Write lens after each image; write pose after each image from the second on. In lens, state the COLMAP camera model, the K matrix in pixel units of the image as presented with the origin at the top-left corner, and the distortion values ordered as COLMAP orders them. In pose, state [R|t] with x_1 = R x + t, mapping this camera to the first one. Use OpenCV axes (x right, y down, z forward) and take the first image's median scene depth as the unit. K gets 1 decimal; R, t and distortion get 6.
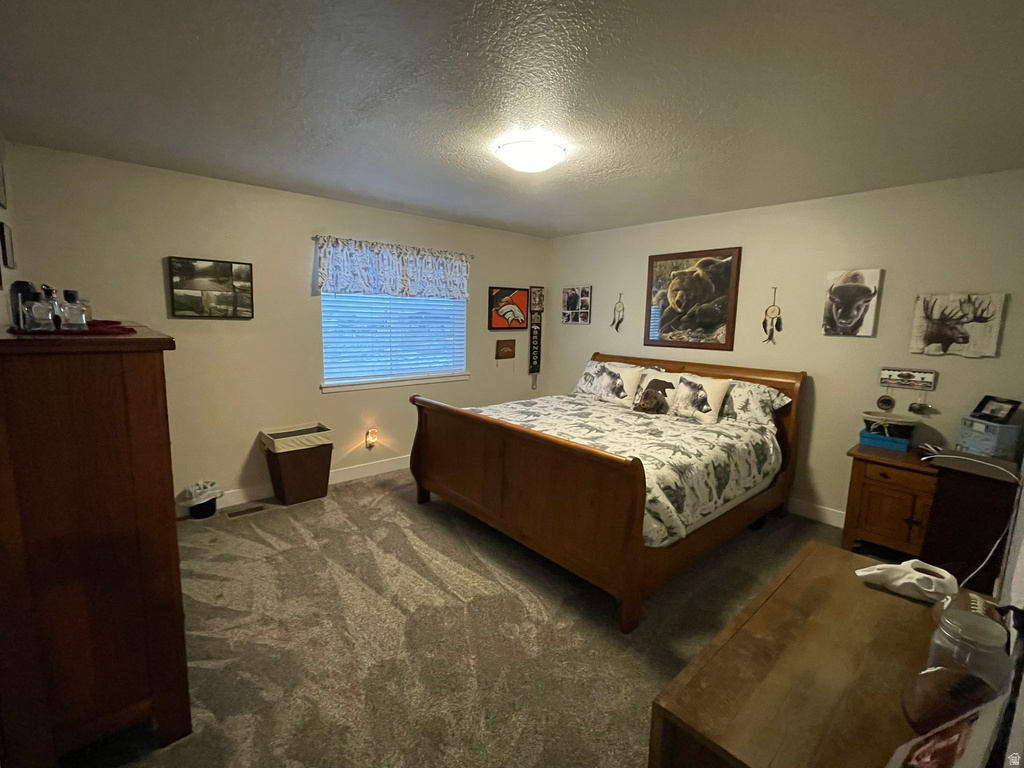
lens RADIAL K [[462.8, 0, 512.0], [0, 462.8, 384.0], [0, 0, 1]] dist [-0.003750, -0.000422]
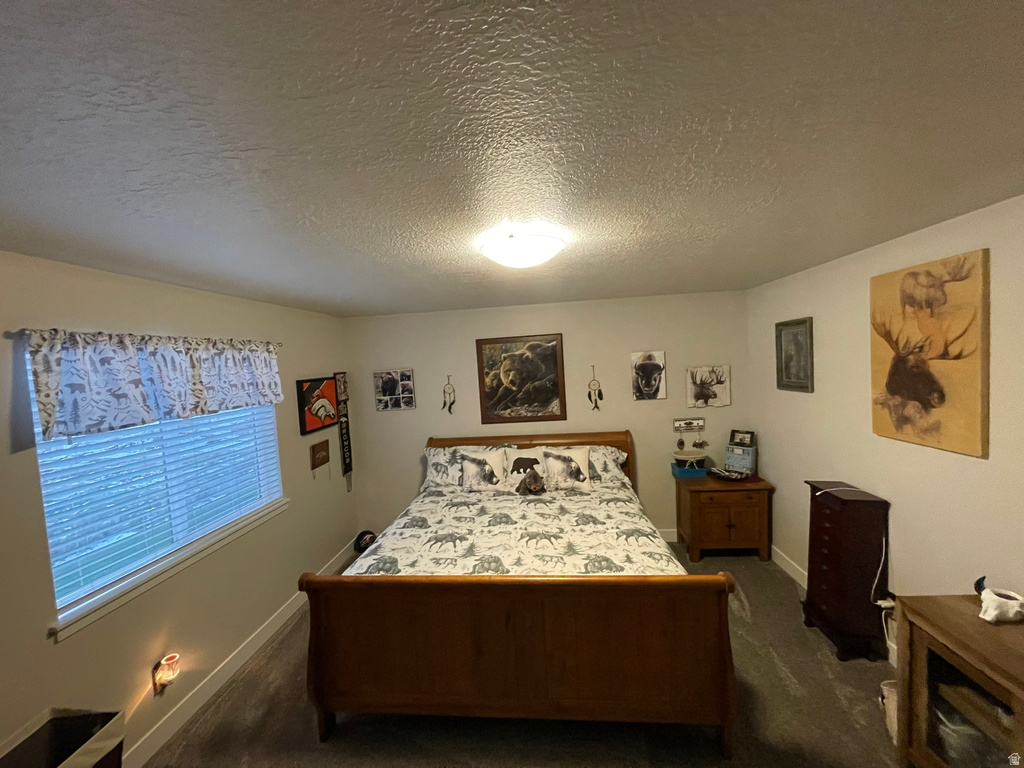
lens RADIAL K [[410.1, 0, 506.8], [0, 410.1, 379.8], [0, 0, 1]] dist [0.002506, 0.000096]
pose [[0.728522, -0.096165, 0.678239, -0.308525], [0.172284, 0.983994, -0.045539, -0.141059], [-0.663004, 0.150025, 0.733429, 0.305362]]
